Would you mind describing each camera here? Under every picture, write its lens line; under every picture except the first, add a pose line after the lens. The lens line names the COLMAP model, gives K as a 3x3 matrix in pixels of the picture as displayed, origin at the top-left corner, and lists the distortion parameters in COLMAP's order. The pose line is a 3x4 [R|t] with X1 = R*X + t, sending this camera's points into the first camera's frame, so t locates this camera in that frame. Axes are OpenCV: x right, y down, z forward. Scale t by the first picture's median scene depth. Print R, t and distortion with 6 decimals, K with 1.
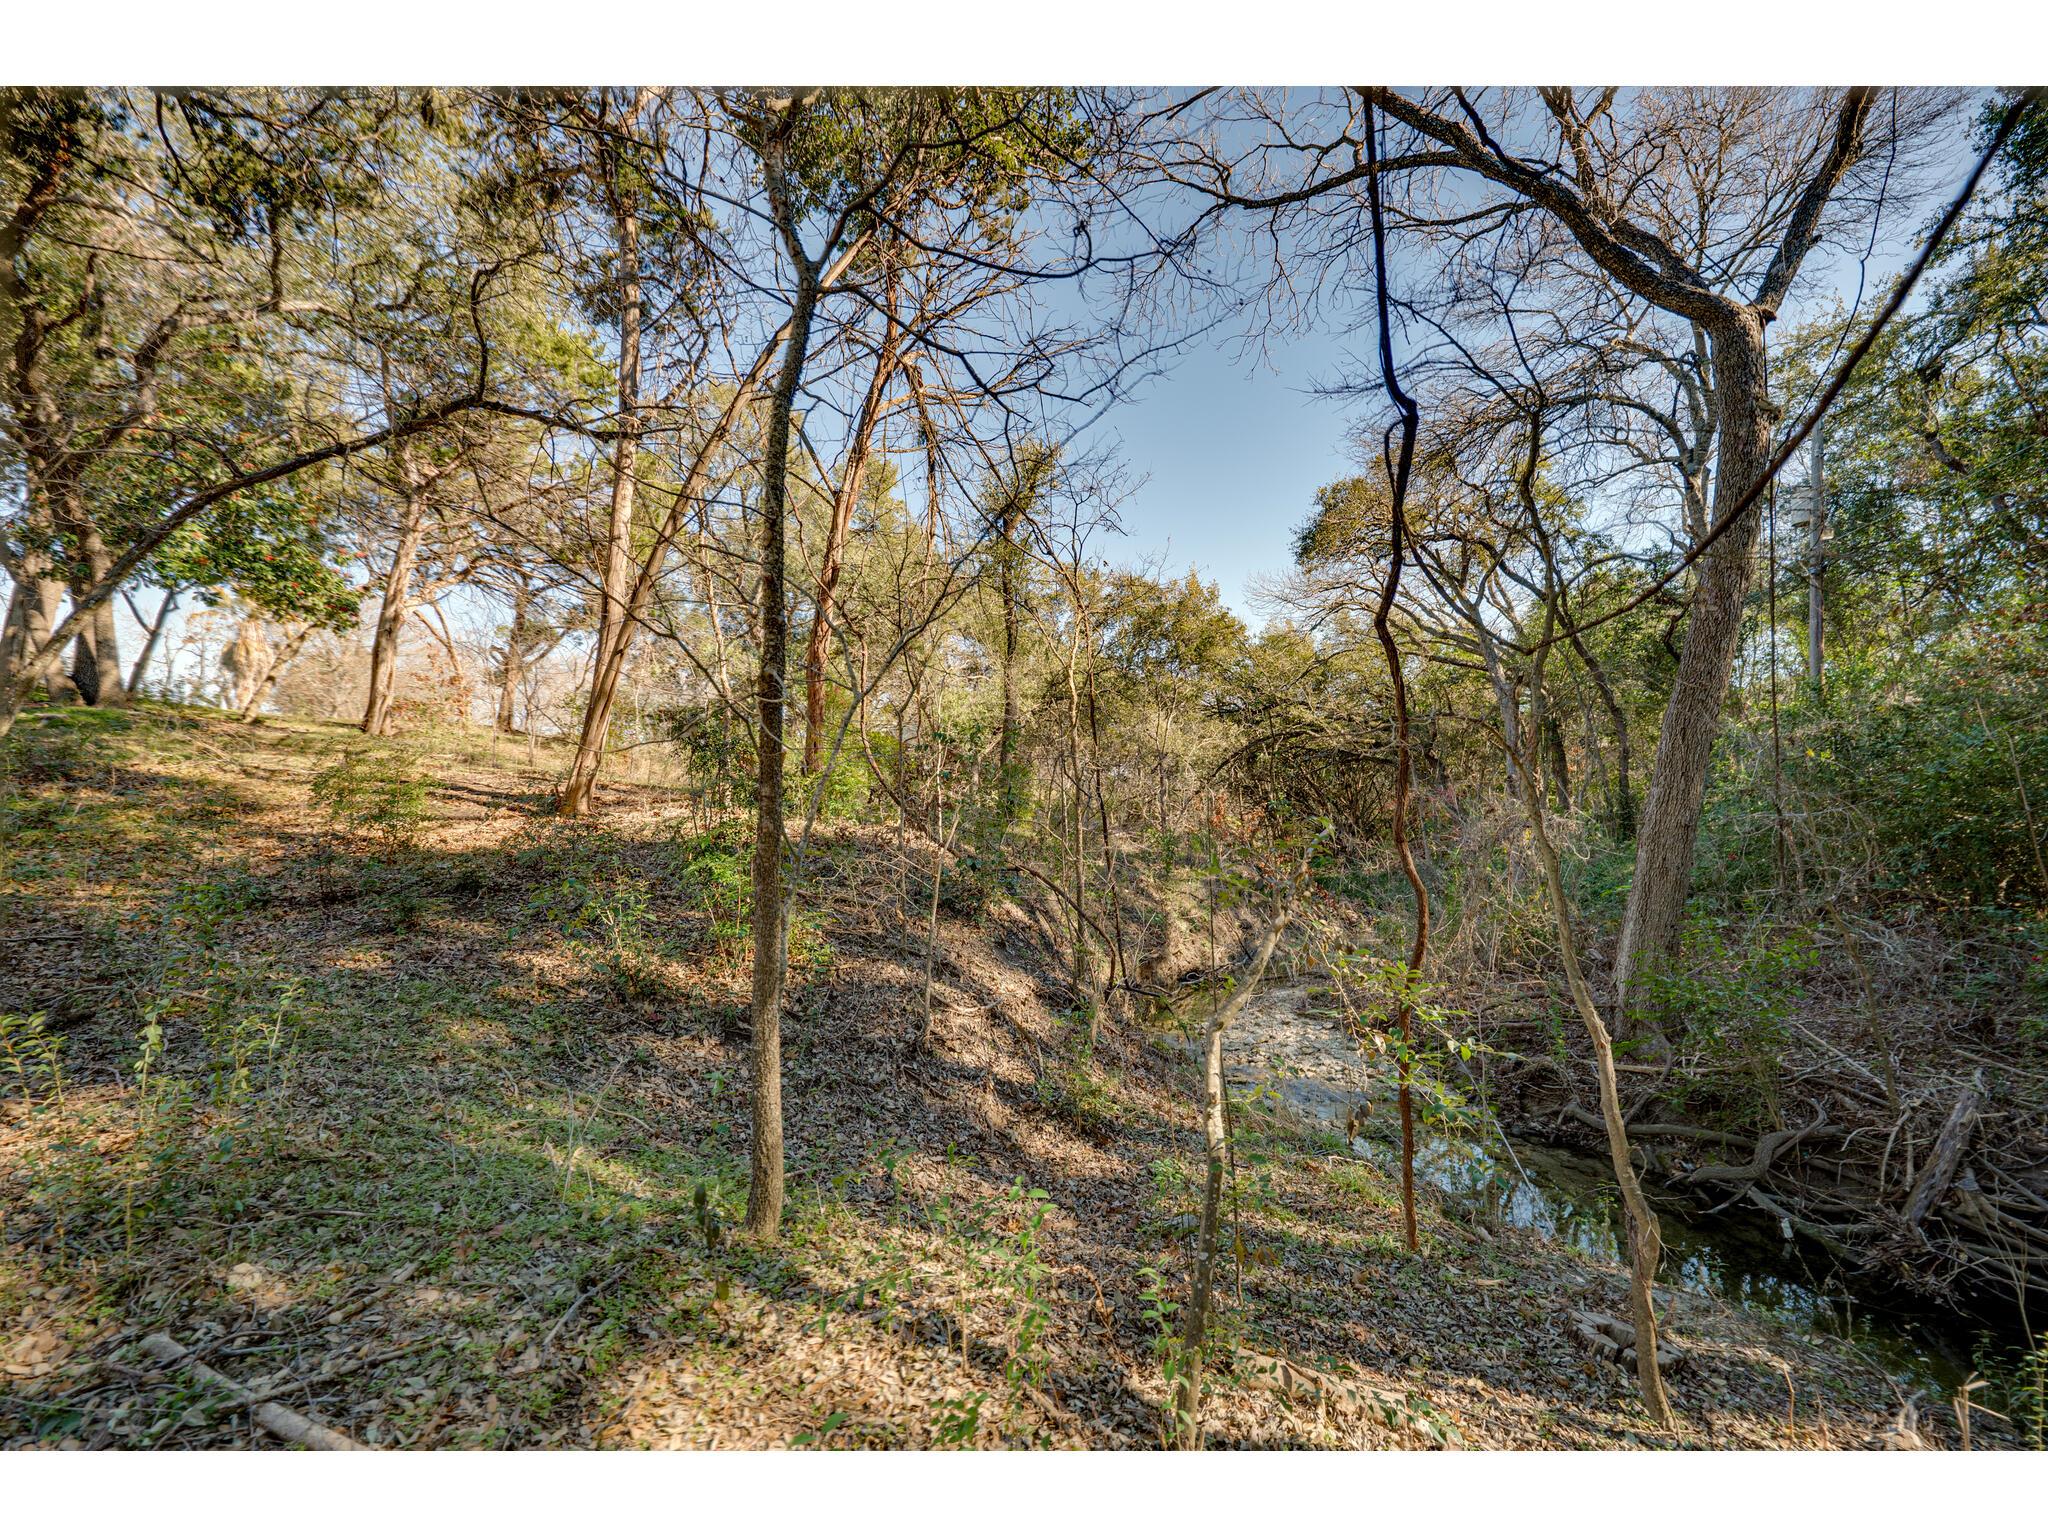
lens RADIAL K [[818.3, 0, 1021.5], [0, 818.3, 770.6], [0, 0, 1]] dist [-0.002136, 0.000023]
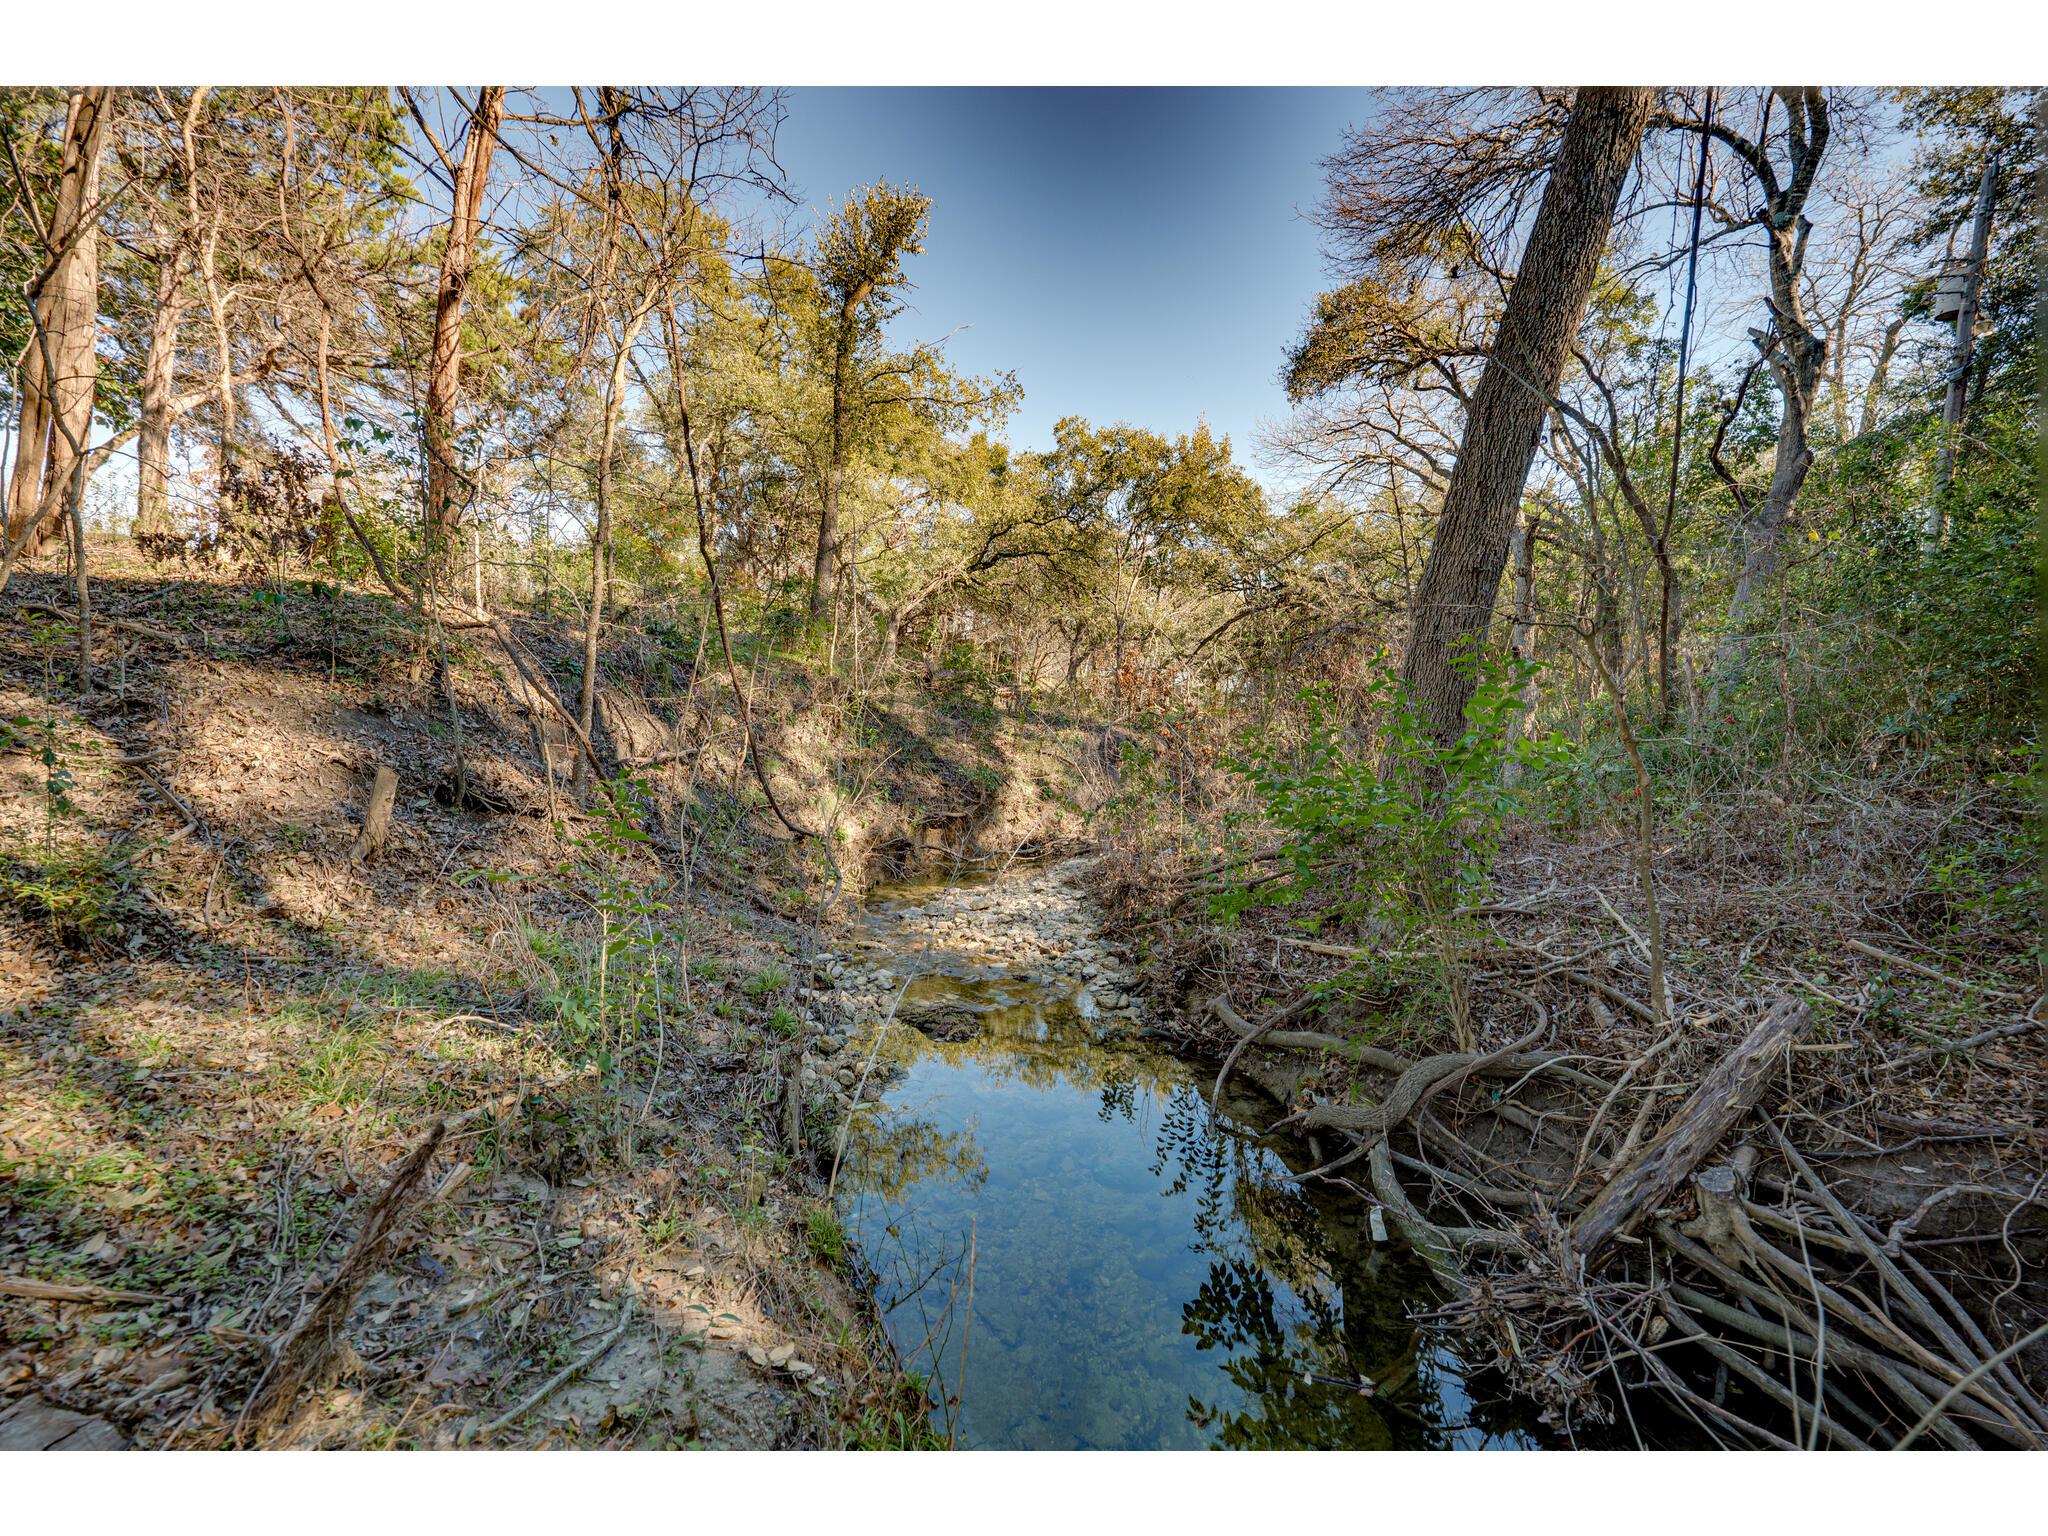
lens RADIAL K [[818.3, 0, 1026.4], [0, 818.3, 766.2], [0, 0, 1]] dist [-0.002136, 0.000023]
pose [[0.994348, 0.039228, -0.098659, 0.212237], [-0.029016, 0.994270, 0.102889, 0.061369], [0.102129, -0.099445, 0.989788, 0.135843]]
